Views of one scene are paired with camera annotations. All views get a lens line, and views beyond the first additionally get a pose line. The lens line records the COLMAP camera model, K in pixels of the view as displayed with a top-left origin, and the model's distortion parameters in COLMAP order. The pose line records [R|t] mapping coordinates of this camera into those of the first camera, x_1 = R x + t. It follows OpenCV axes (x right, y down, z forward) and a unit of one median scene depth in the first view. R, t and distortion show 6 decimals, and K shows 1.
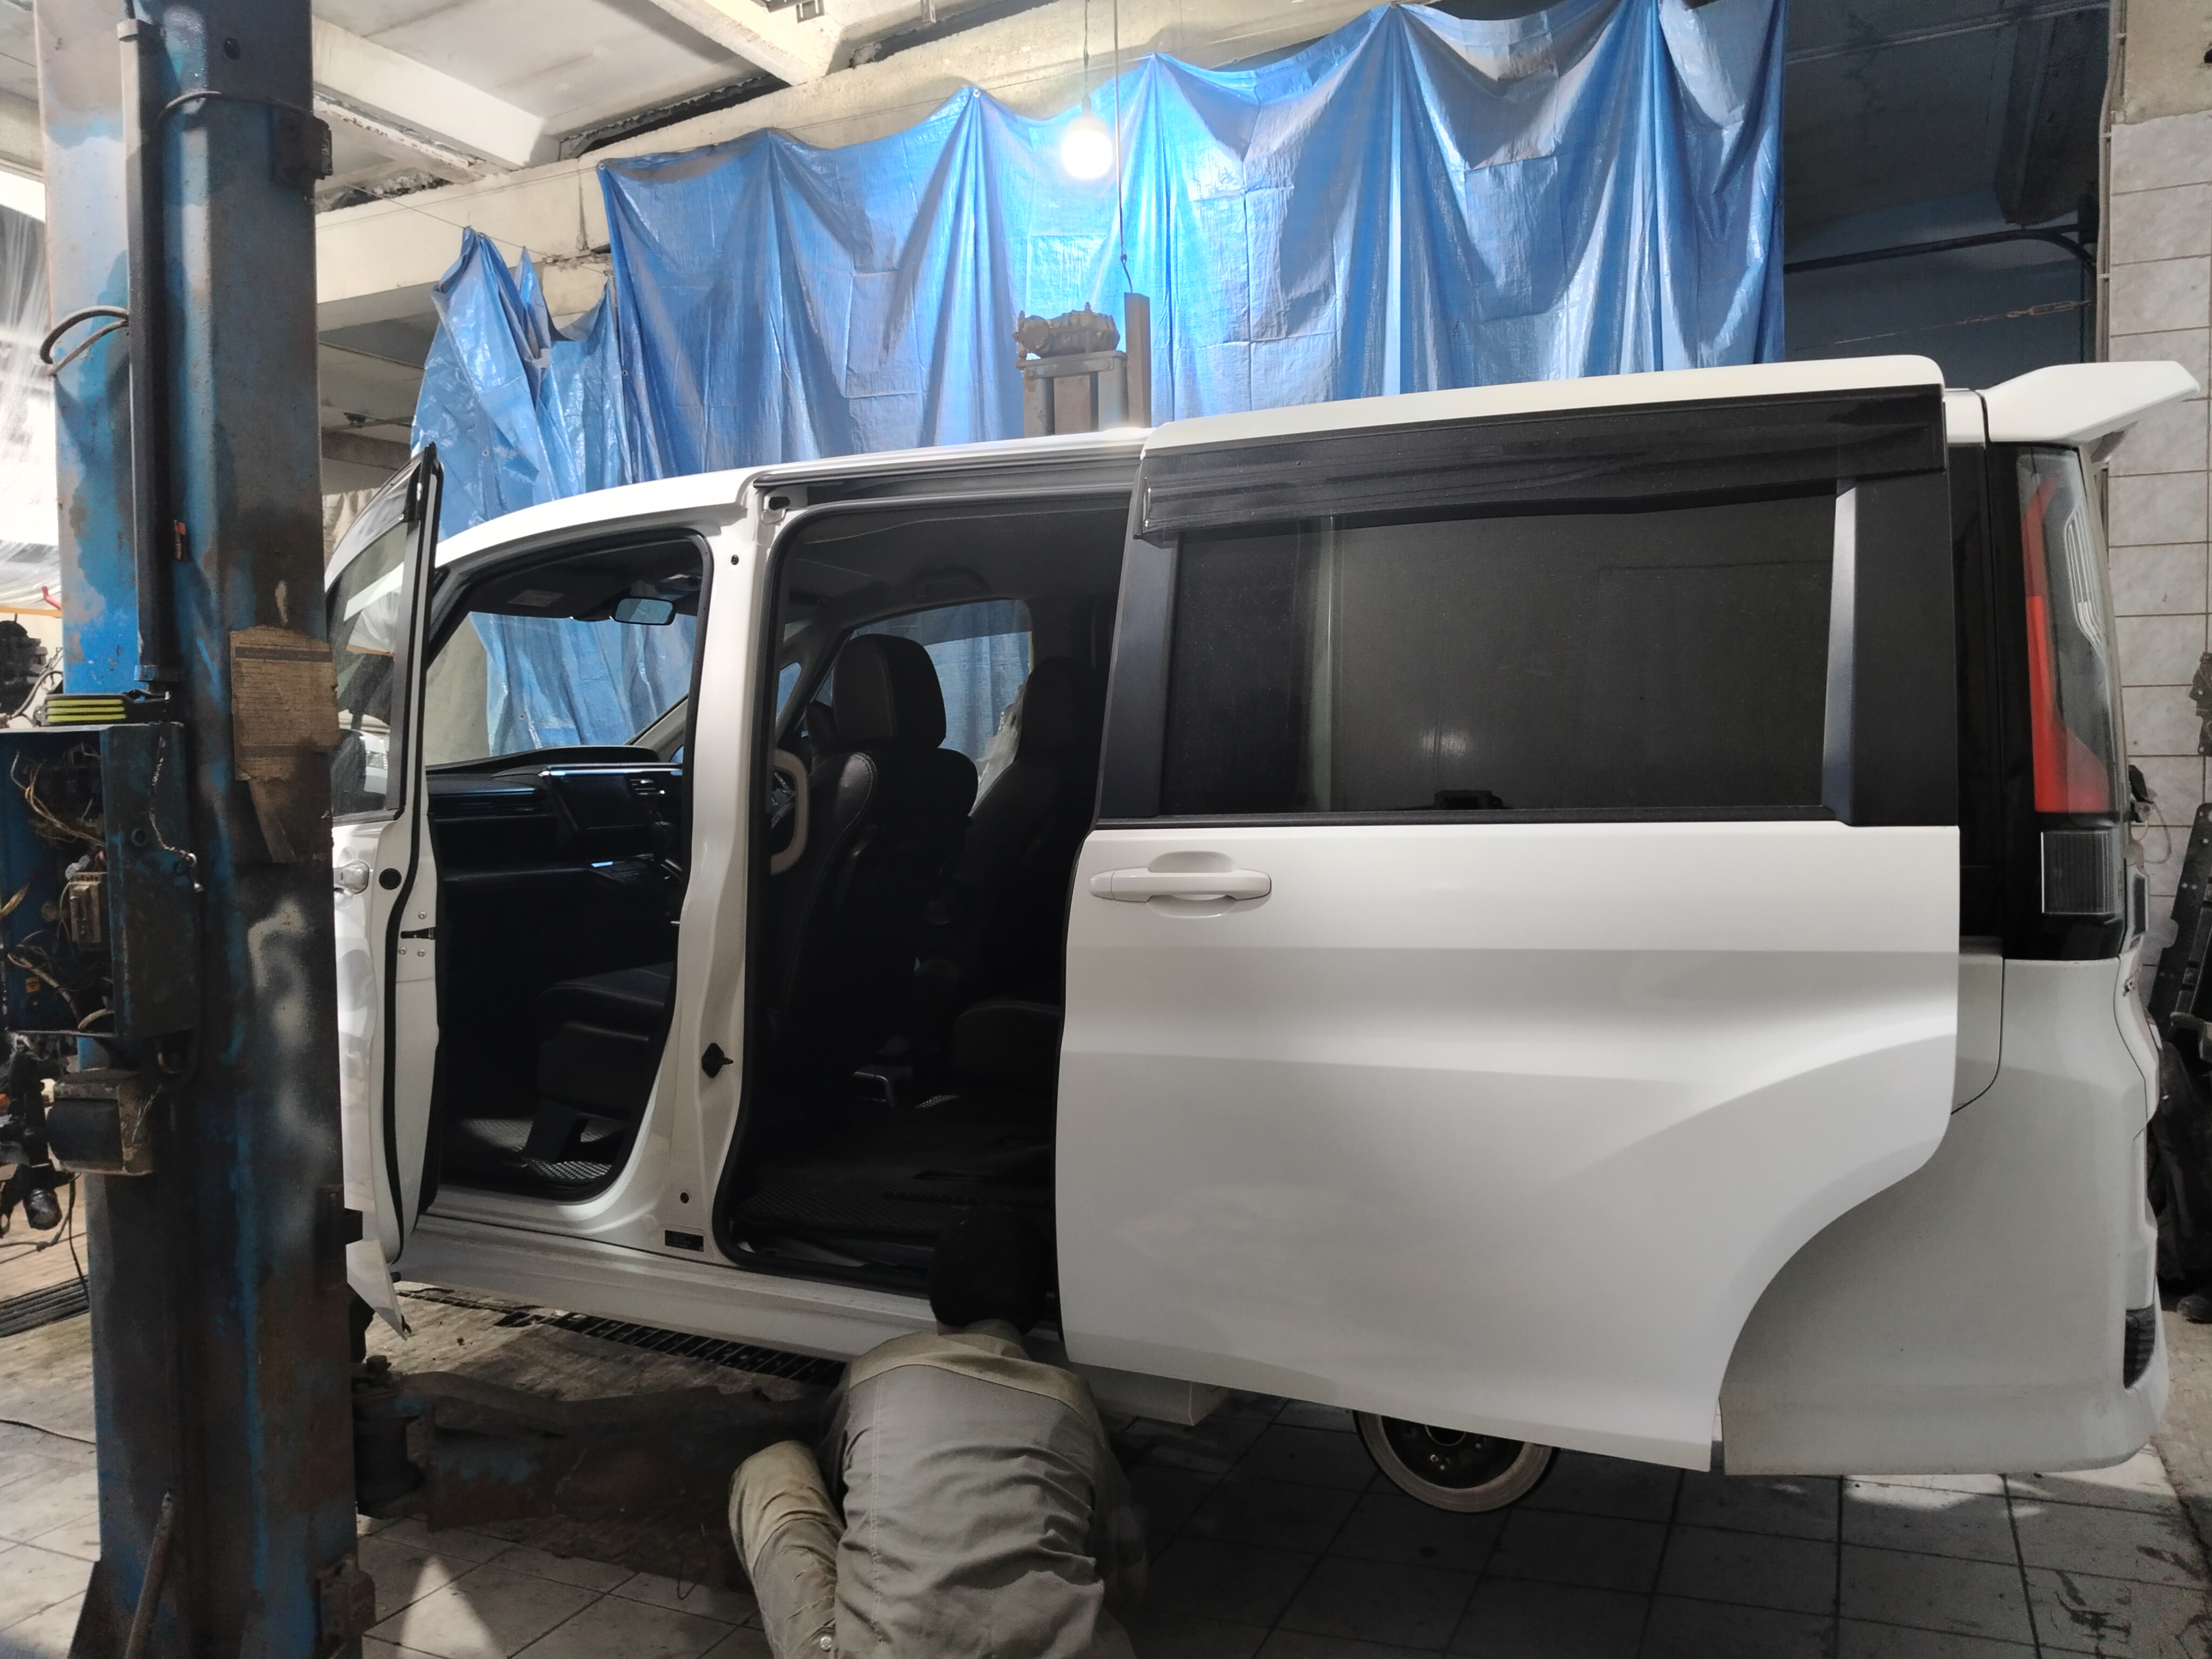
lens RADIAL K [[1747.2, 0, 1103.3], [0, 1747.2, 800.0], [0, 0, 1]] dist [-0.033014, 0.018821]
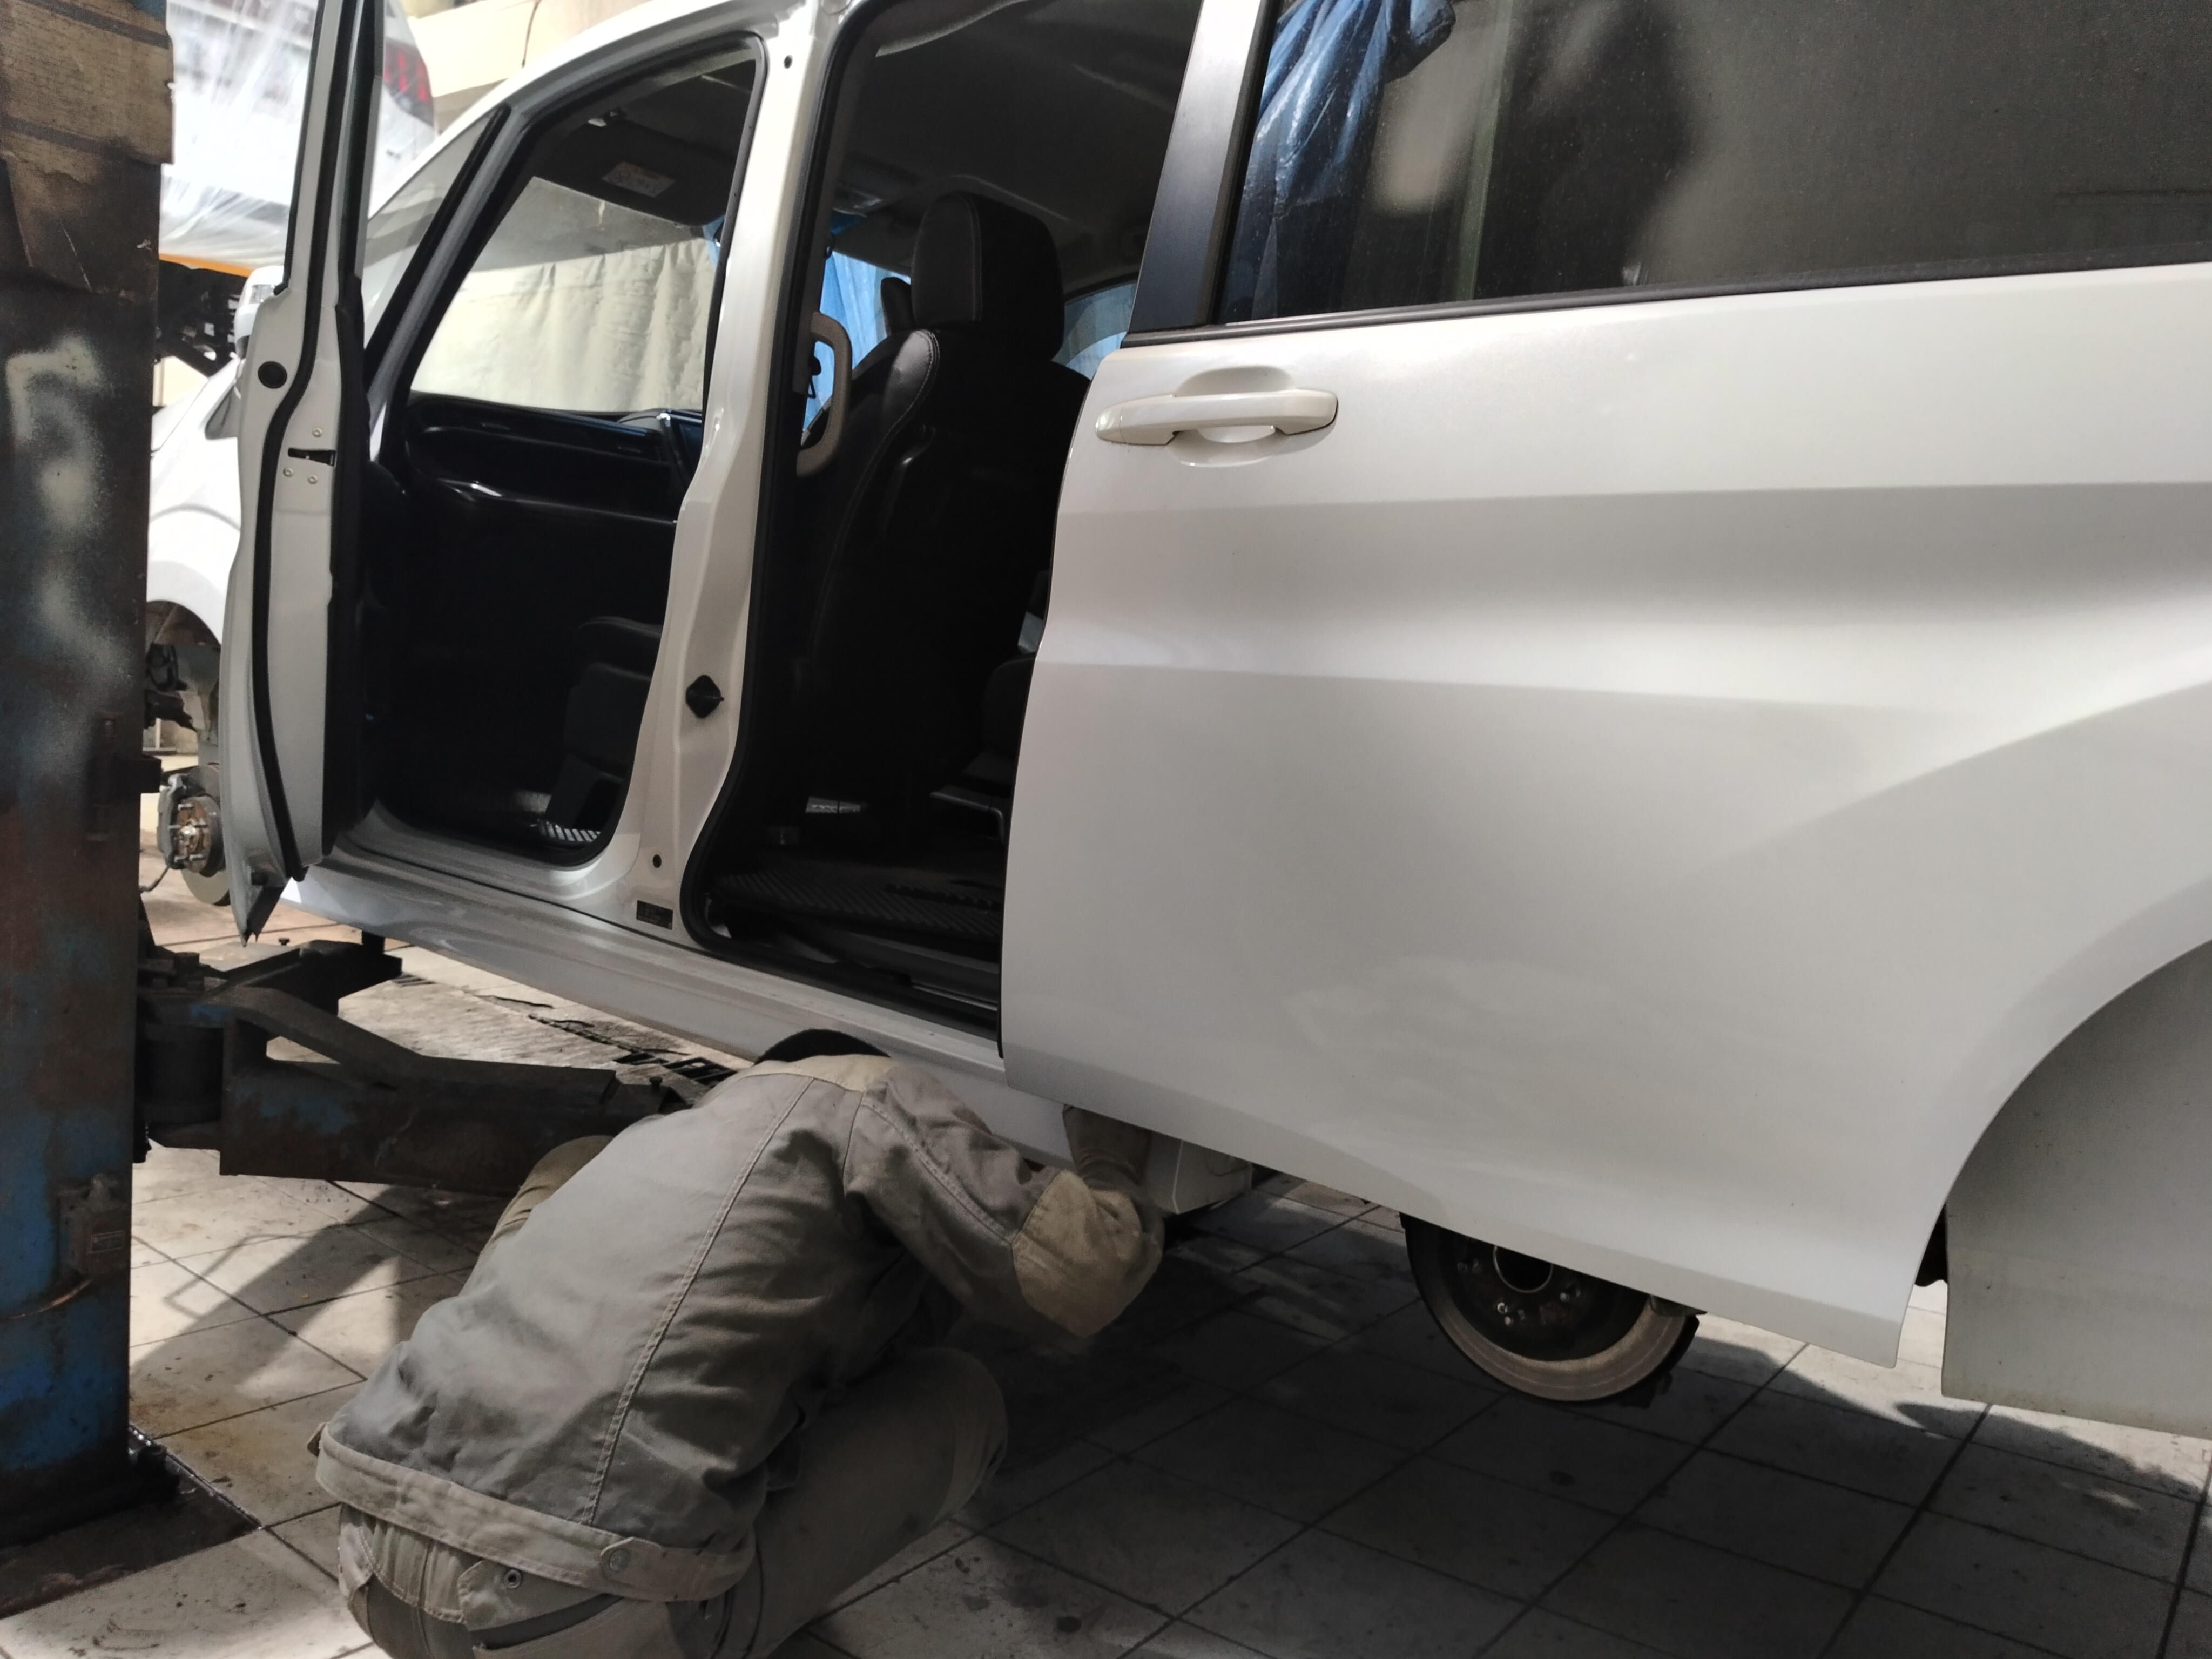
lens RADIAL K [[1747.2, 0, 1103.3], [0, 1747.2, 800.0], [0, 0, 1]] dist [-0.033014, 0.018821]
pose [[0.966767, 0.113087, -0.229287, 0.147332], [-0.103244, 0.993161, 0.054519, 0.139150], [0.233884, -0.029035, 0.971831, 0.270405]]
